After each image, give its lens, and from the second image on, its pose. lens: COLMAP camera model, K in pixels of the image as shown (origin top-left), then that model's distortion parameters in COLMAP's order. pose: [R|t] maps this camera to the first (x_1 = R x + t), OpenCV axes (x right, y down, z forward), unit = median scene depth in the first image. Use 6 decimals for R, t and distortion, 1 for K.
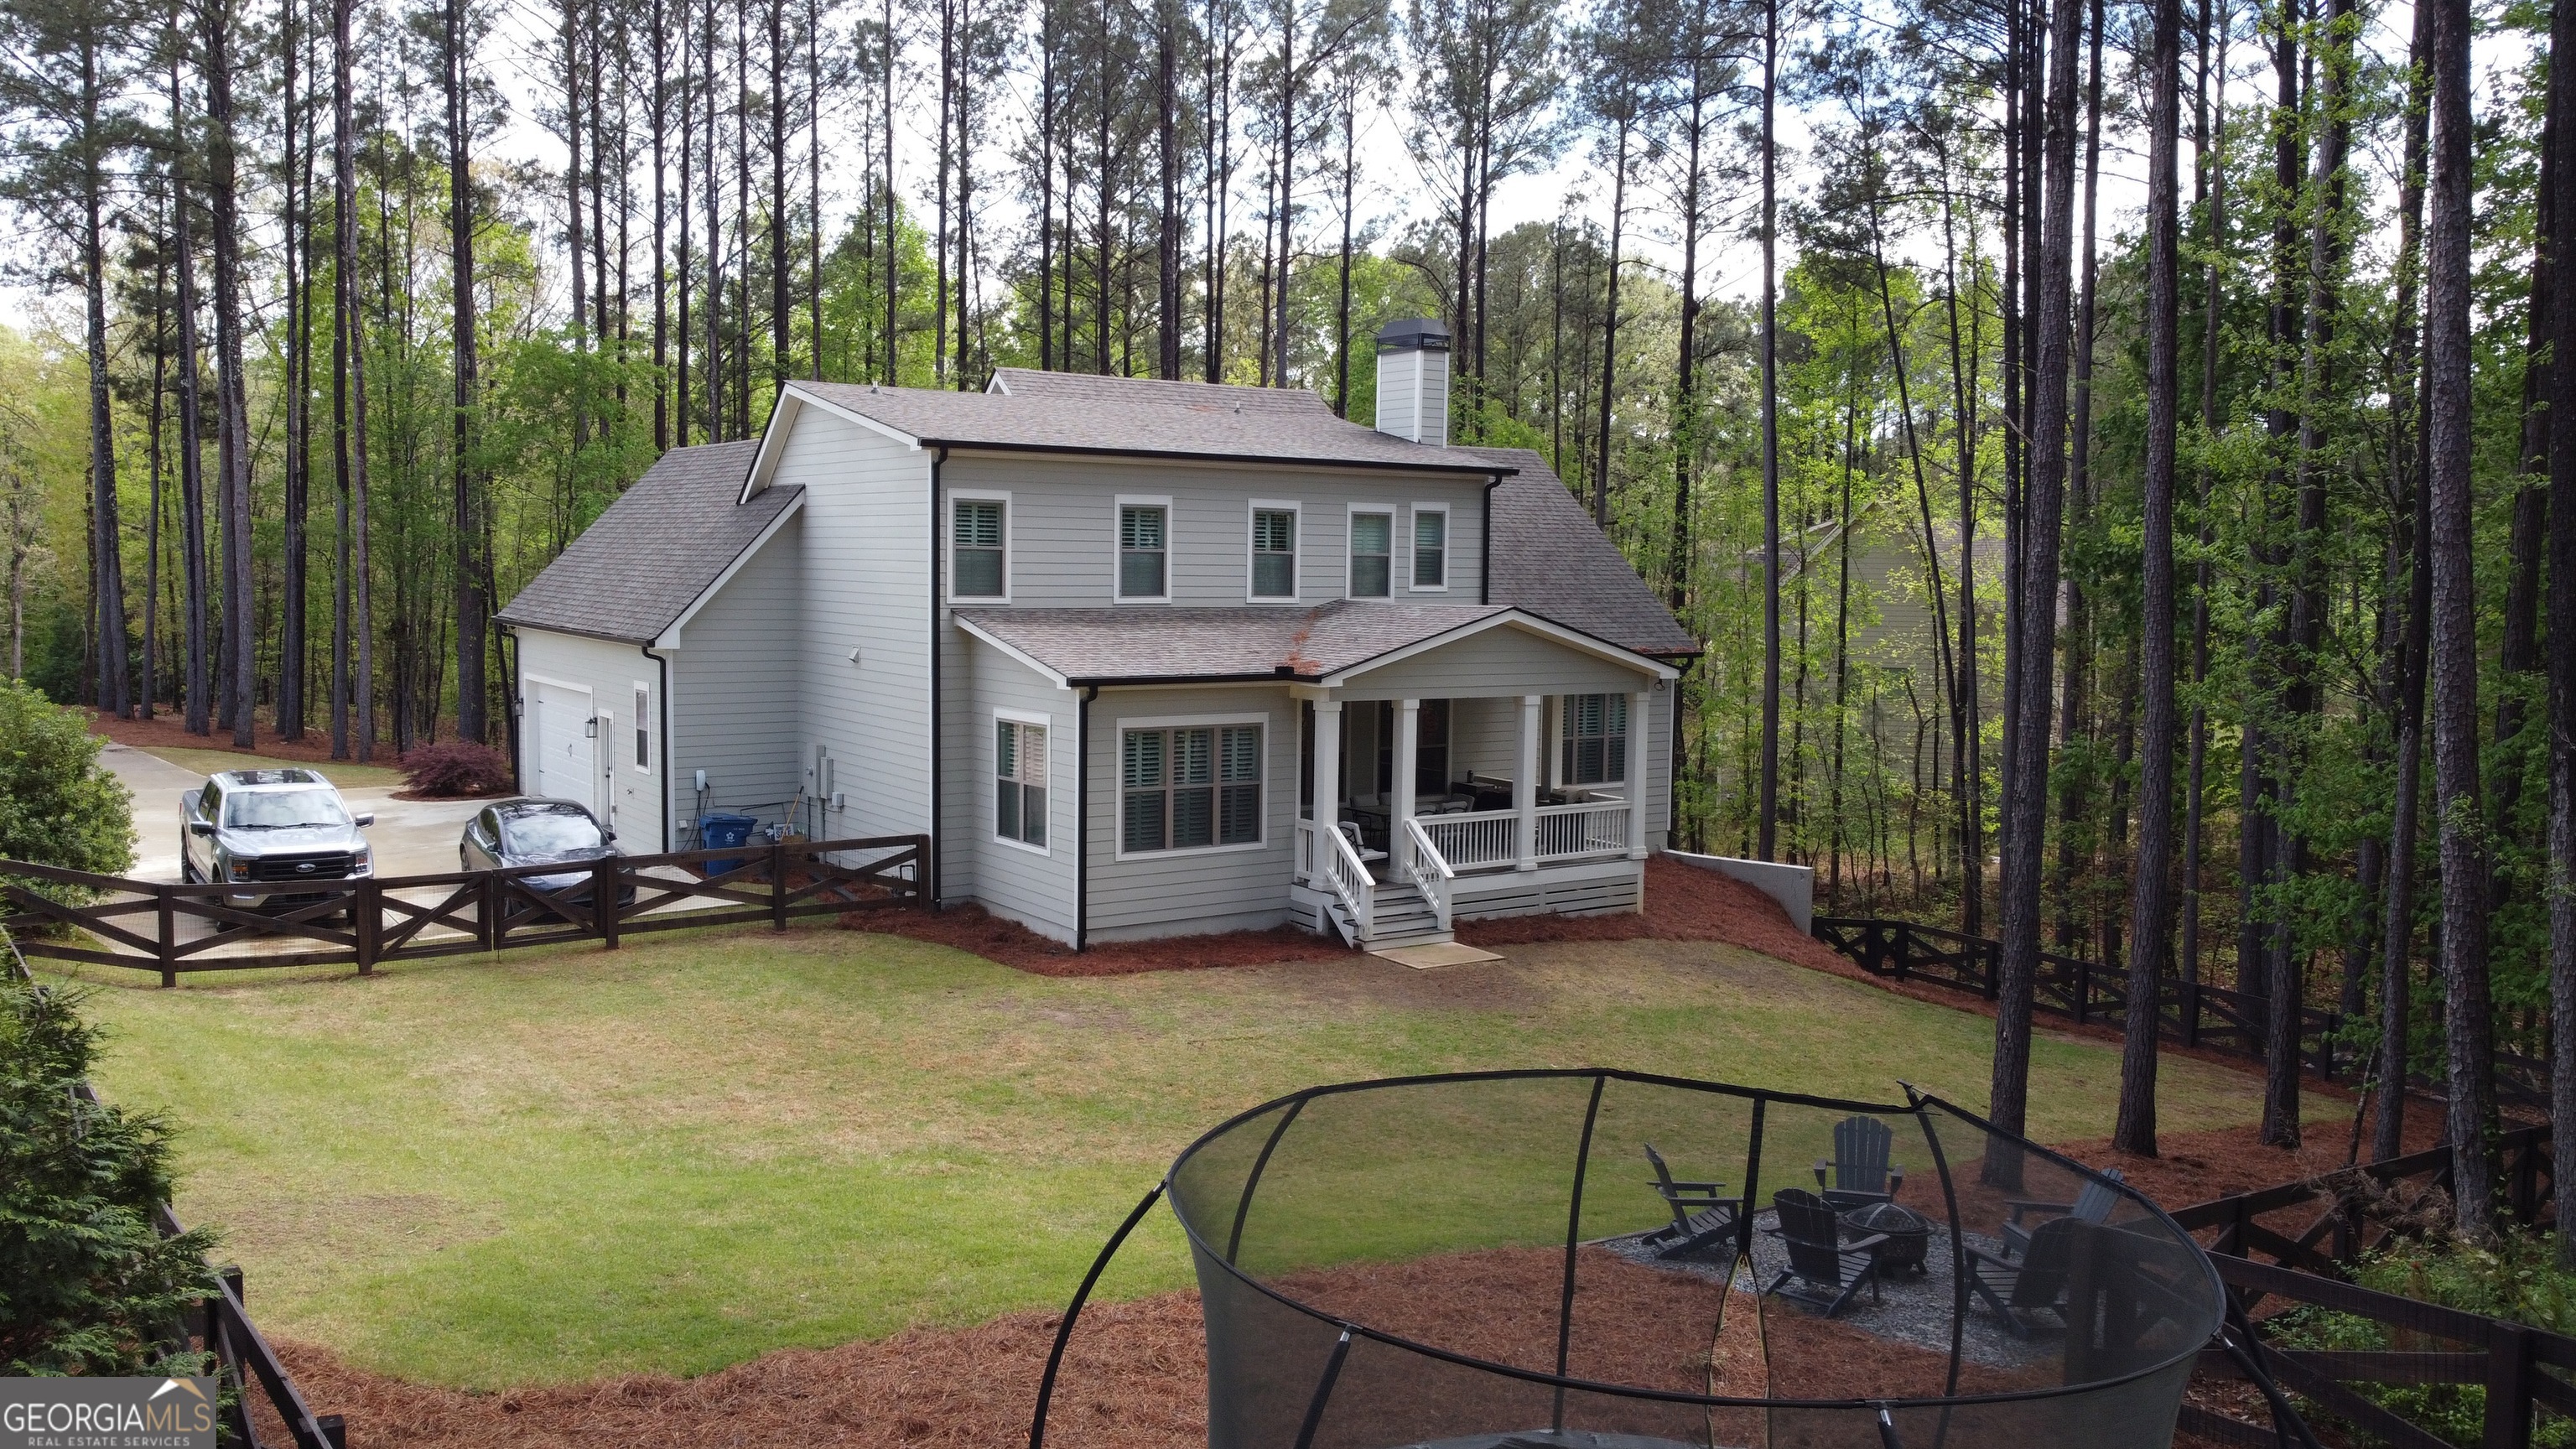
lens RADIAL K [[1957.5, 0, 1288.9], [0, 1957.5, 720.0], [0, 0, 1]] dist [0.004722, -0.007002]
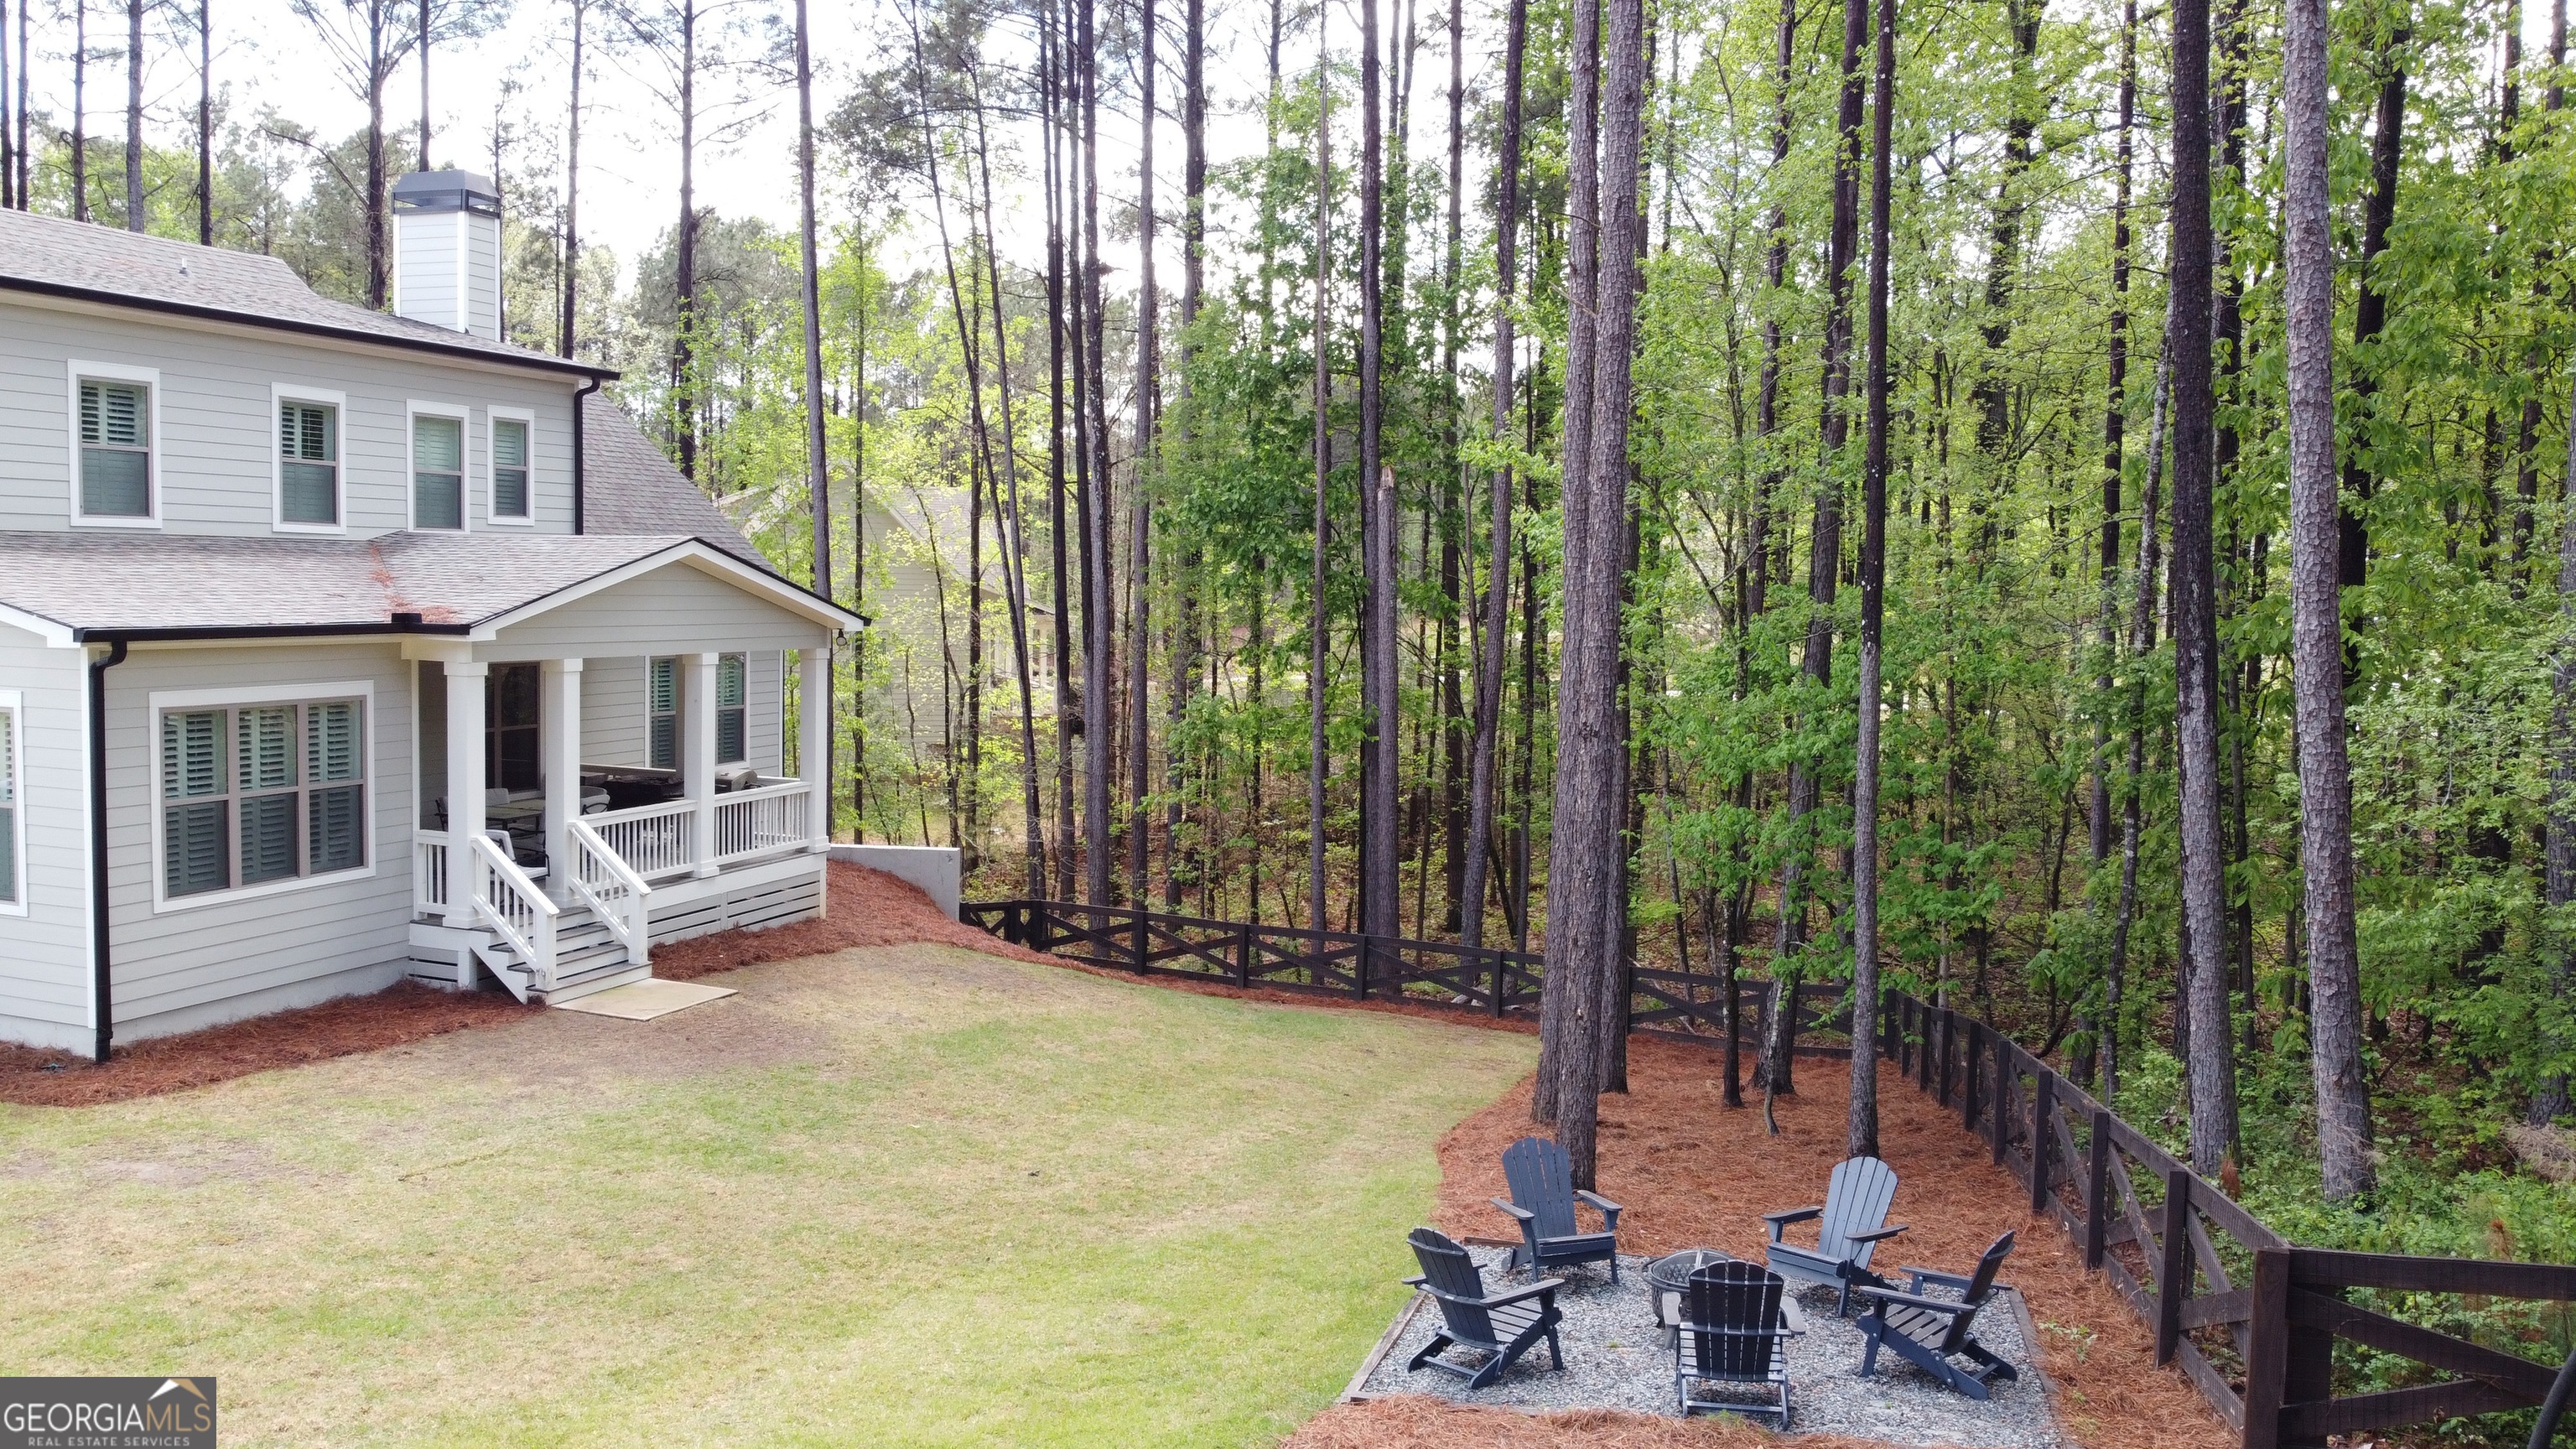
lens RADIAL K [[1957.5, 0, 1286.6], [0, 1957.5, 722.6], [0, 0, 1]] dist [0.004722, -0.007002]
pose [[0.825993, -0.040827, 0.562199, -0.135271], [0.037211, 0.999147, 0.017887, 0.010846], [-0.562450, 0.006146, 0.826808, 0.242370]]
